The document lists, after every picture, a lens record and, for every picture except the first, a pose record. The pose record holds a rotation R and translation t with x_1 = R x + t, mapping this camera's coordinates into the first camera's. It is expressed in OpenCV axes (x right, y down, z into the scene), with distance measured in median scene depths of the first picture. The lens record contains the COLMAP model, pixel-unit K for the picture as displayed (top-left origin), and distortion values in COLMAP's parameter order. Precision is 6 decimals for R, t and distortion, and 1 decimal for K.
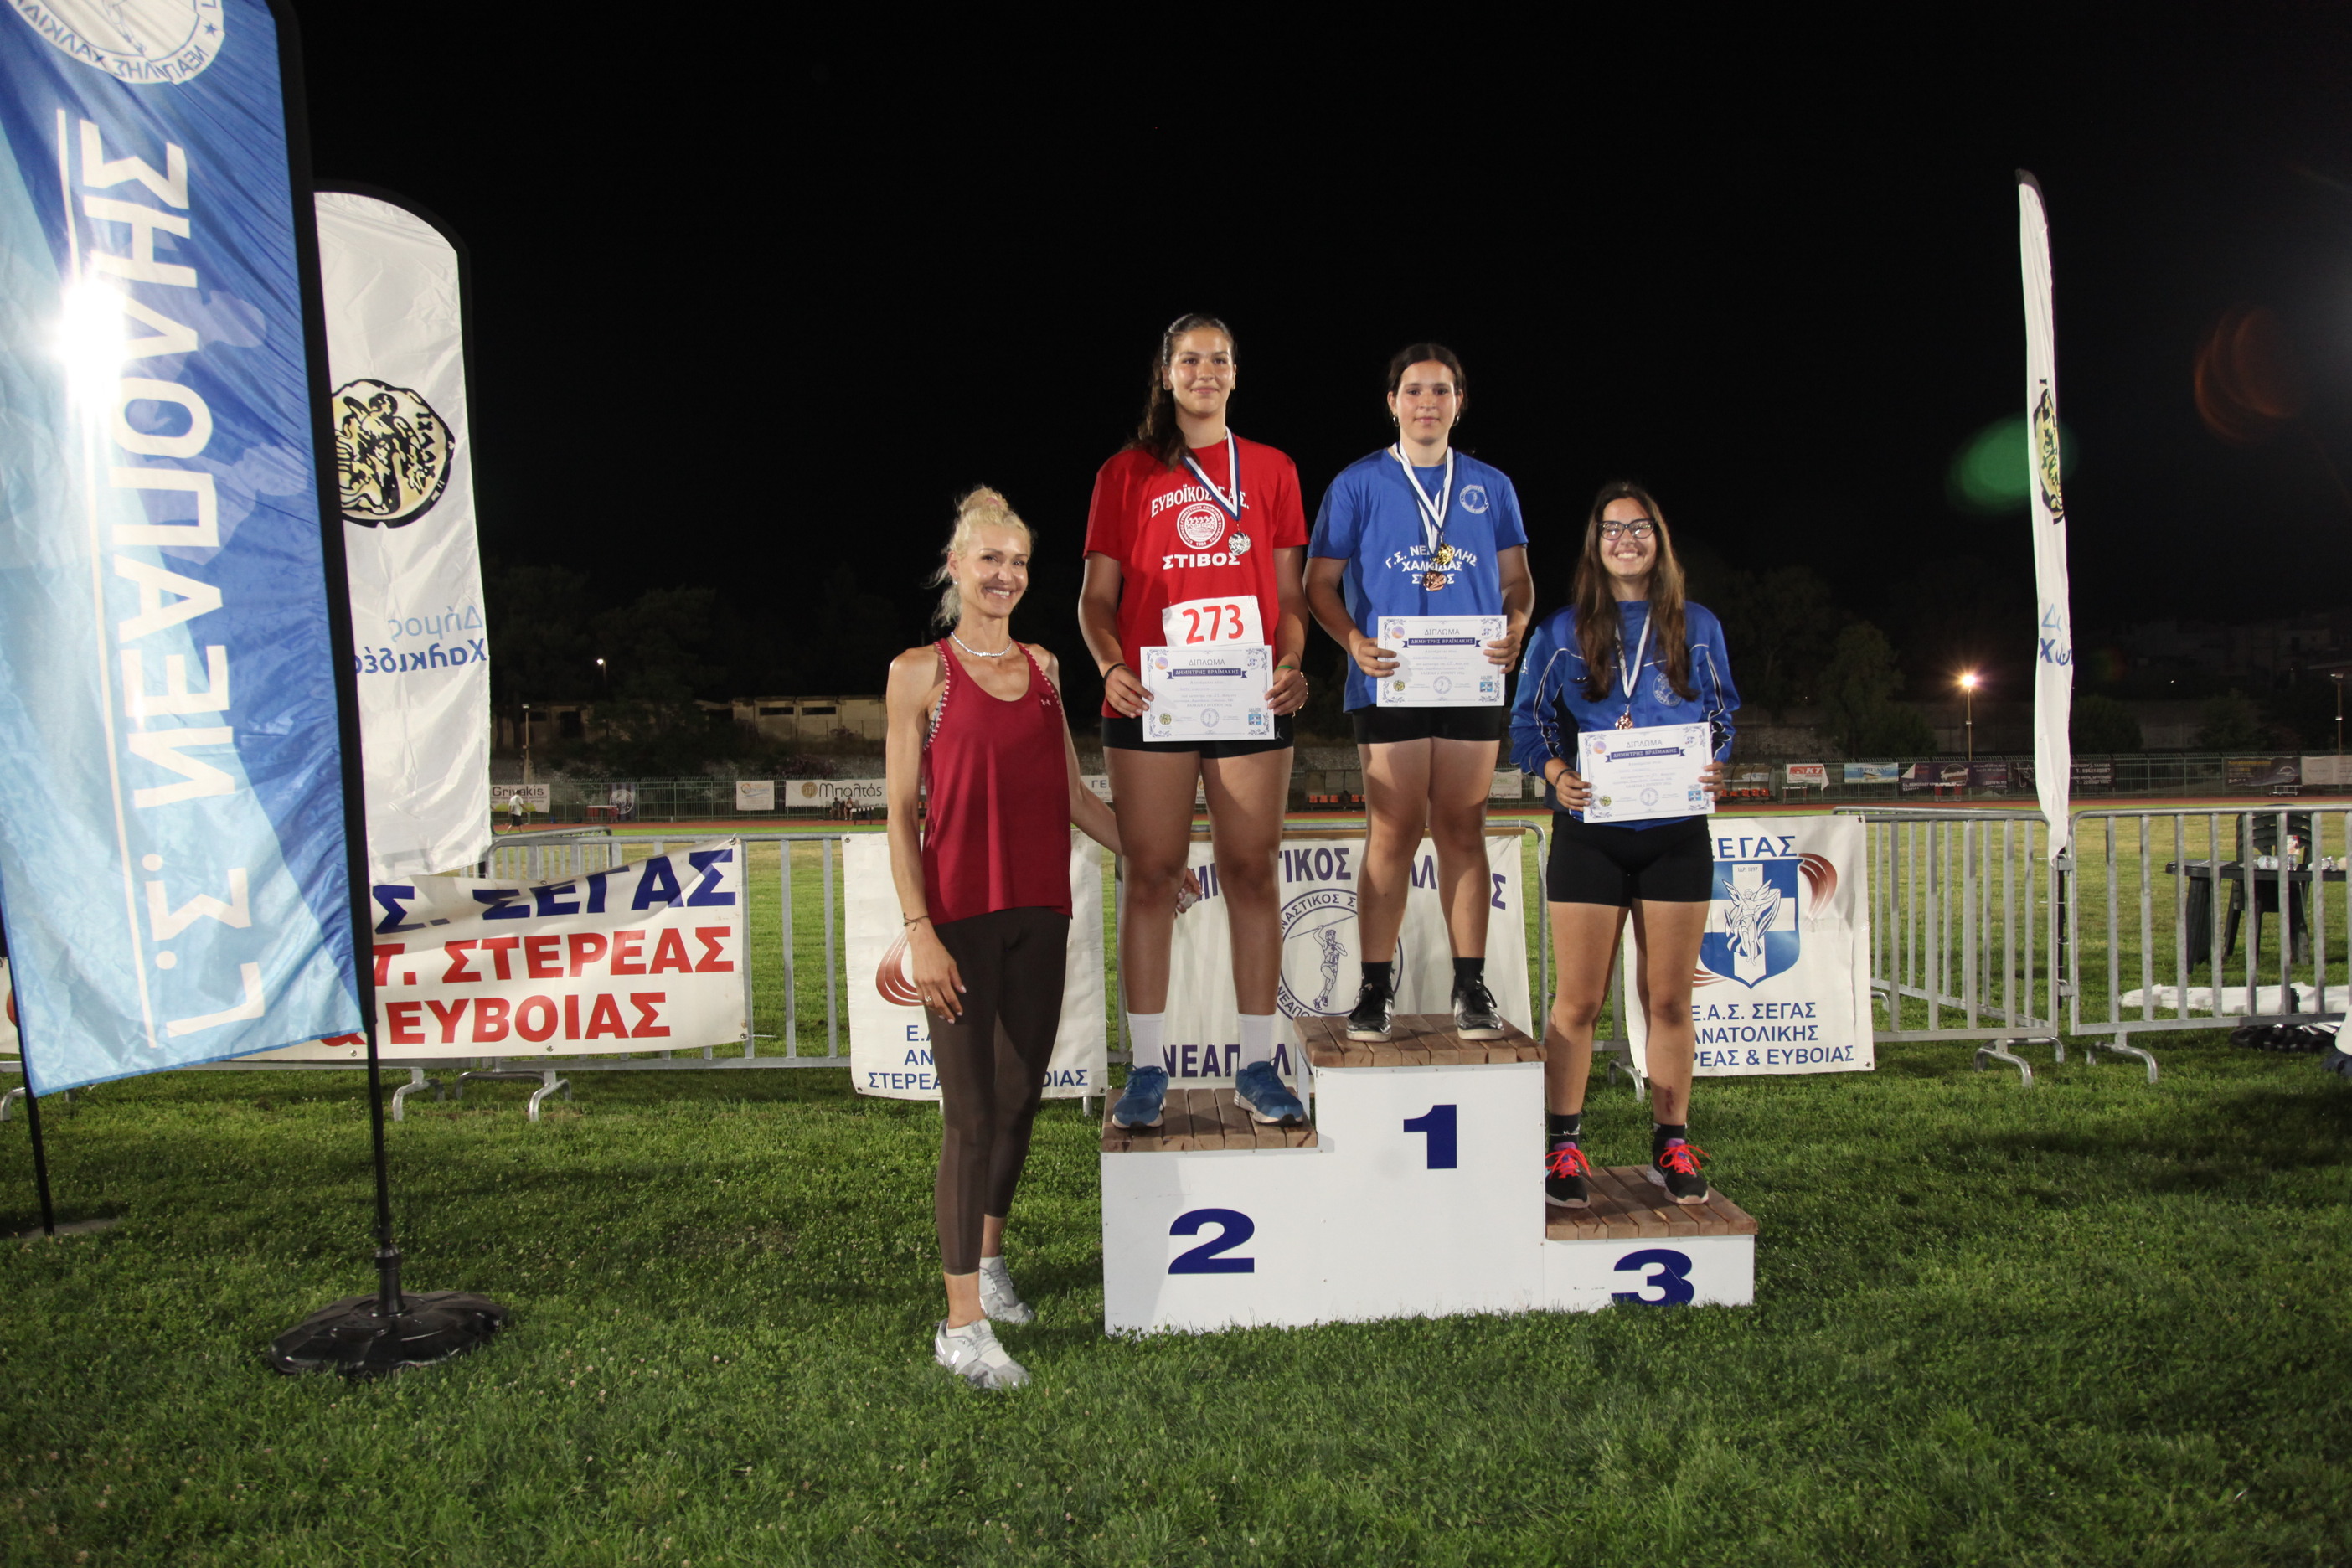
lens RADIAL K [[1560.2, 0, 1166.0], [0, 1560.2, 793.5], [0, 0, 1]] dist [-0.109232, 0.046525]
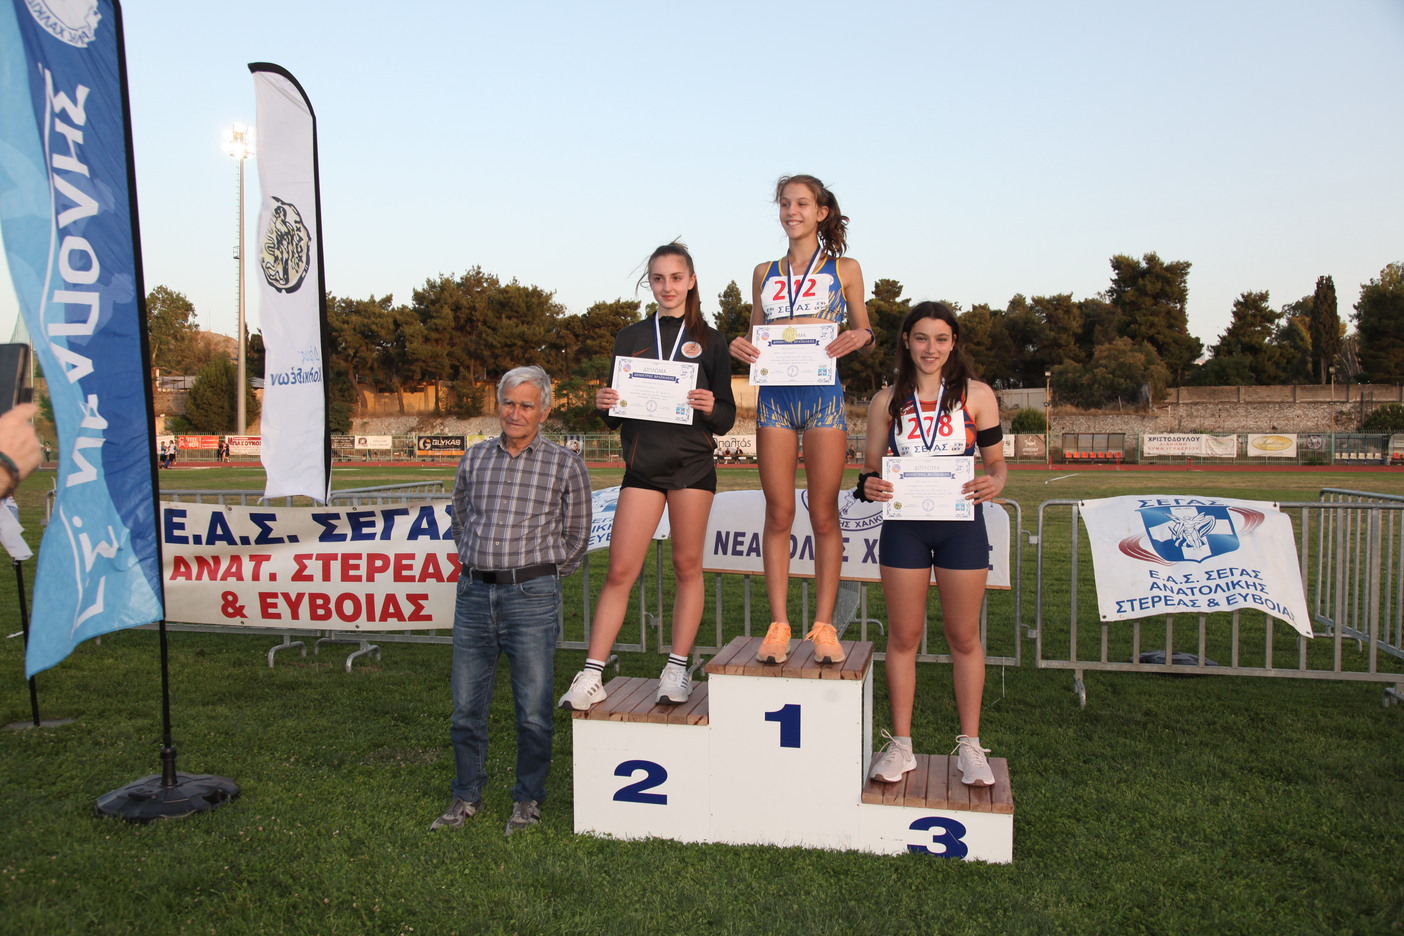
lens RADIAL K [[1120.0, 0, 700.2], [0, 1120.0, 494.7], [0, 0, 1]] dist [-0.051673, 0.064842]
pose [[0.971425, 0.025923, -0.235927, 0.206655], [-0.015247, 0.998780, 0.046964, -0.028295], [0.236856, -0.042025, 0.970635, -0.027212]]
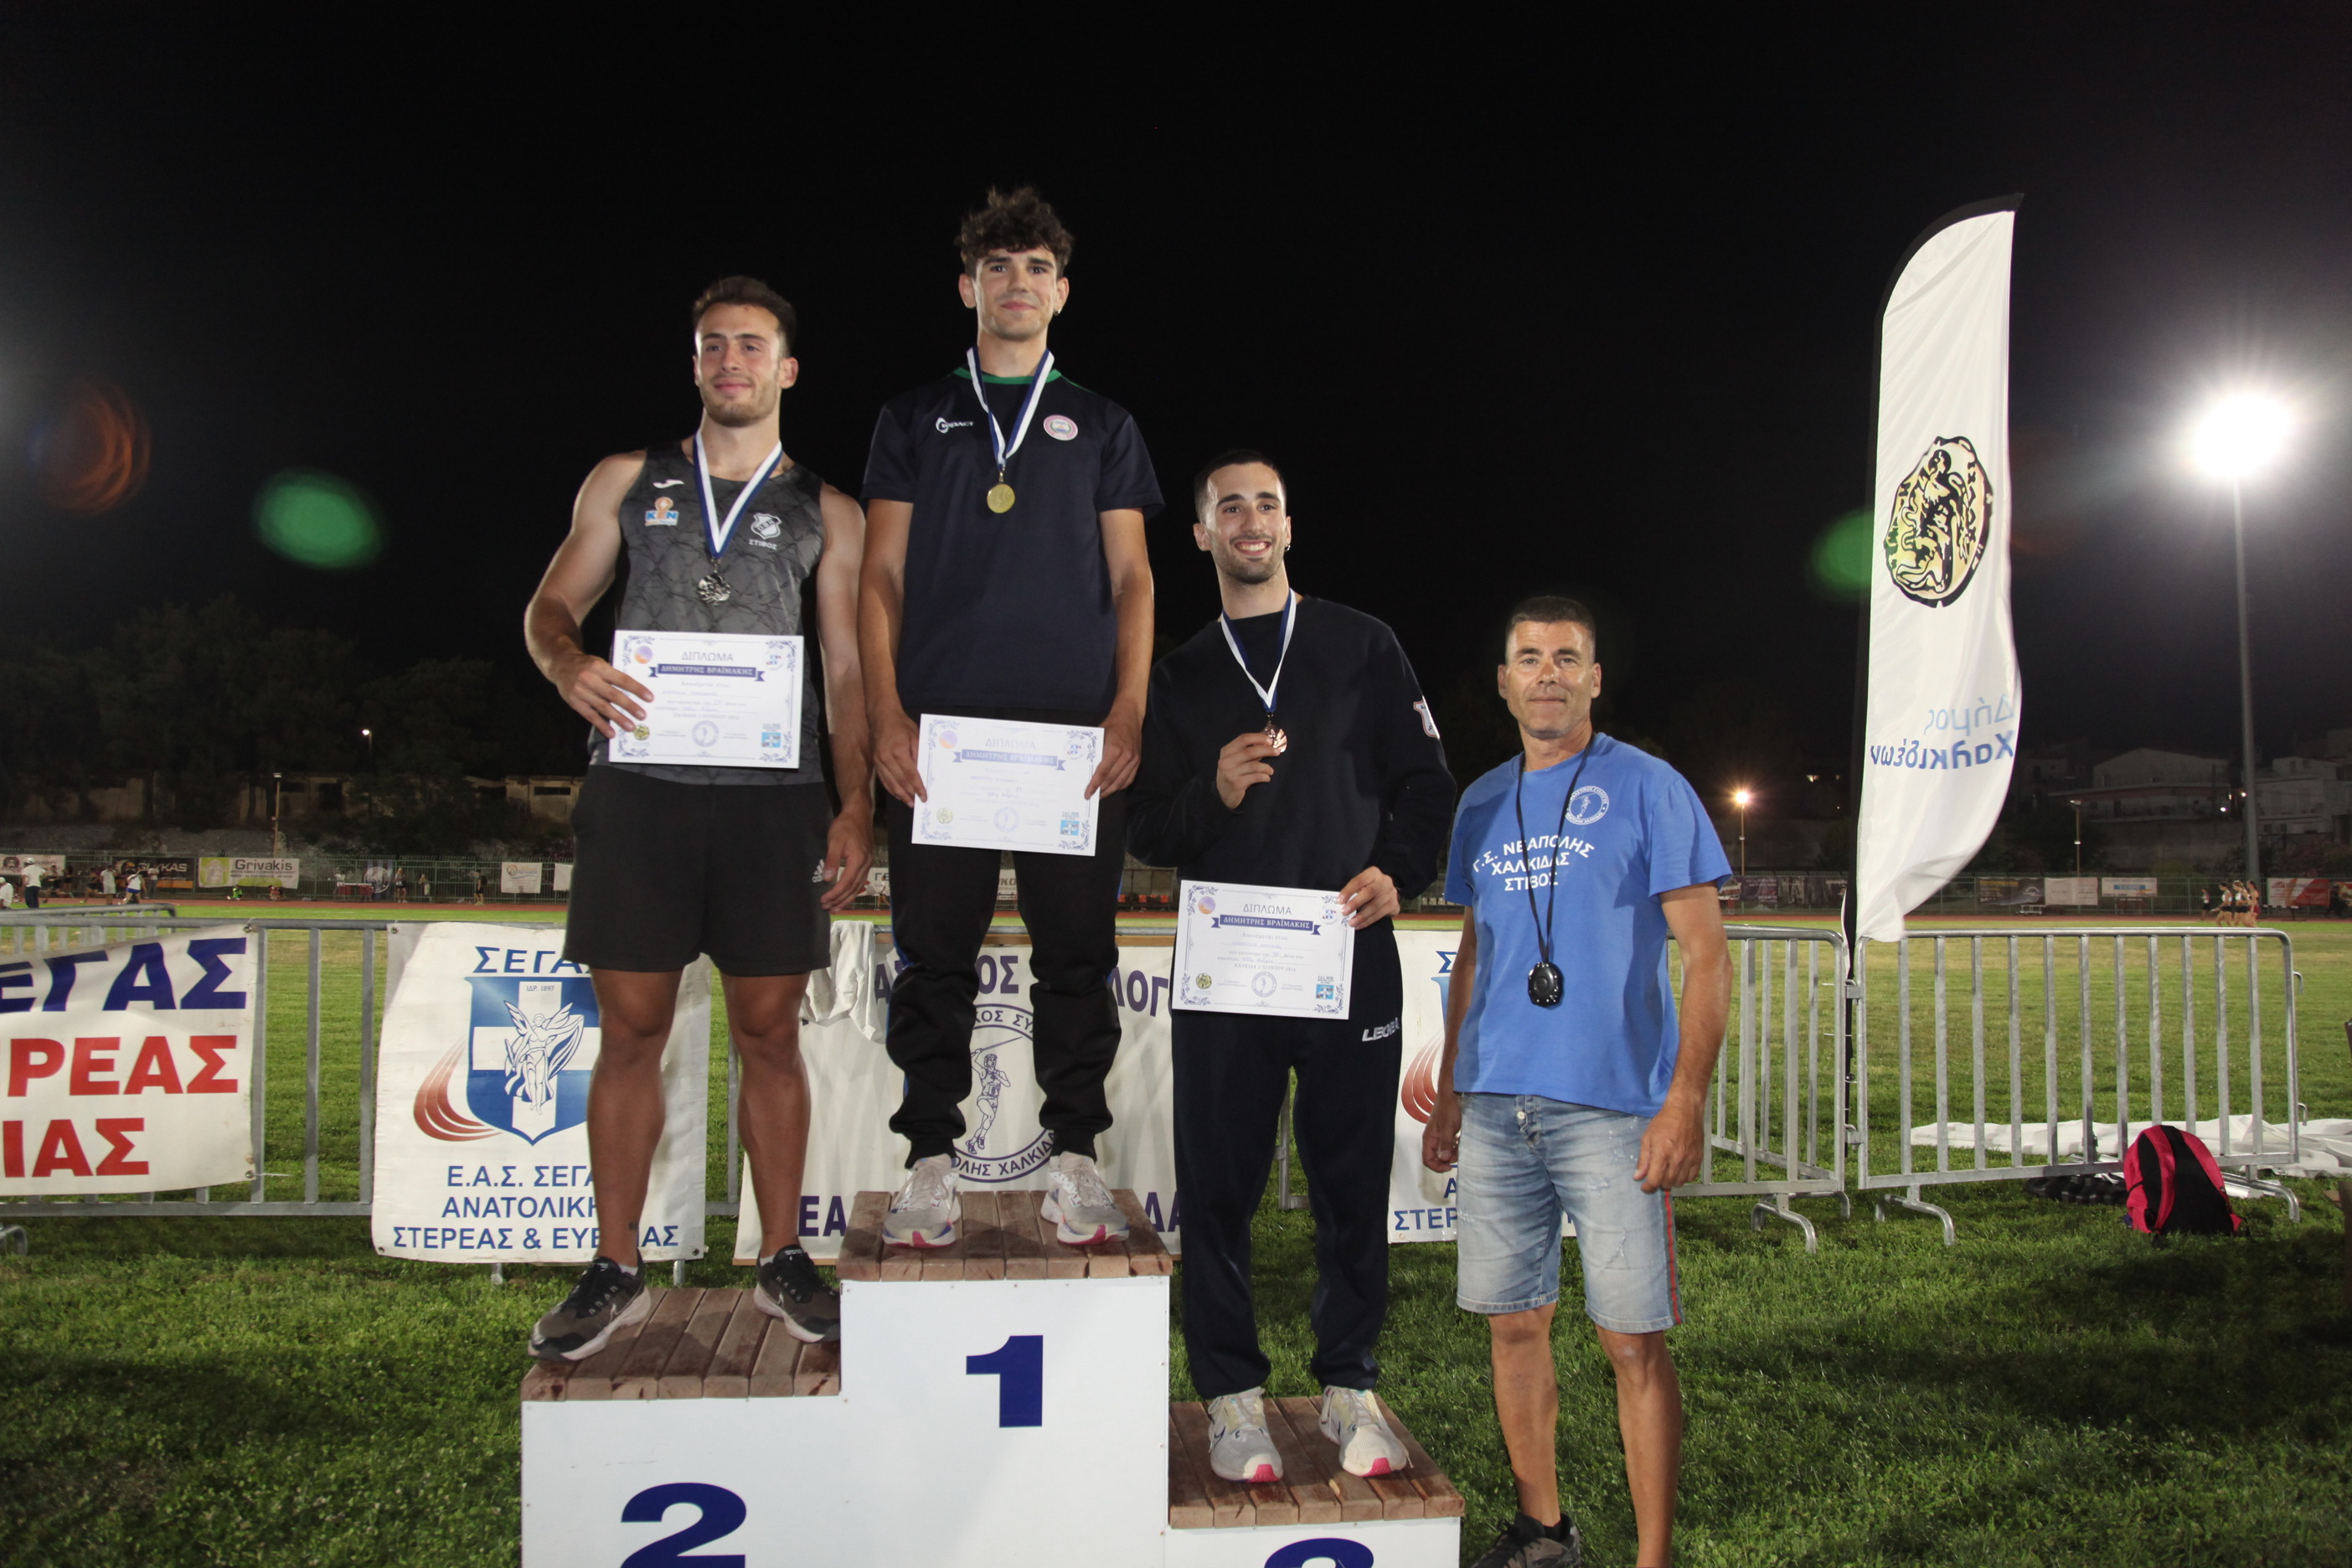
lens RADIAL K [[1560.2, 0, 1153.1], [0, 1560.2, 798.9], [0, 0, 1]] dist [-0.109232, 0.046525]
pose [[0.992237, 0.032951, 0.119913, 0.088285], [-0.025822, 0.997833, -0.060524, -0.000124], [-0.121647, 0.056958, 0.990938, 0.175637]]
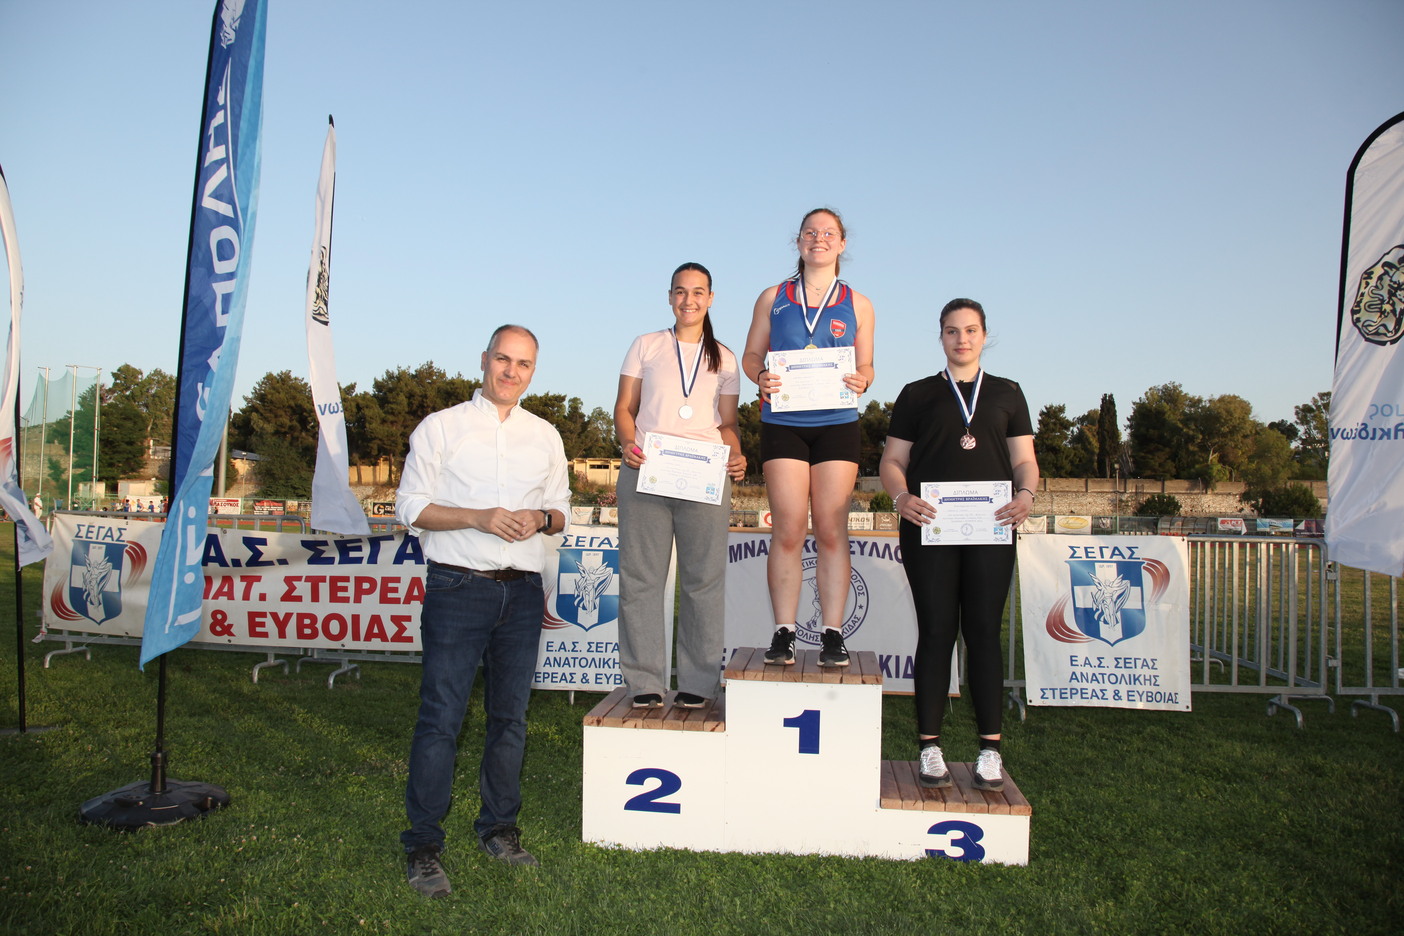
lens RADIAL K [[931.3, 0, 698.4], [0, 931.3, 484.1], [0, 0, 1]] dist [-0.109232, 0.046525]
pose [[0.988988, 0.031276, -0.144655, 0.117331], [-0.037065, 0.998609, -0.037503, 0.014282], [0.143281, 0.042452, 0.988771, 0.064758]]
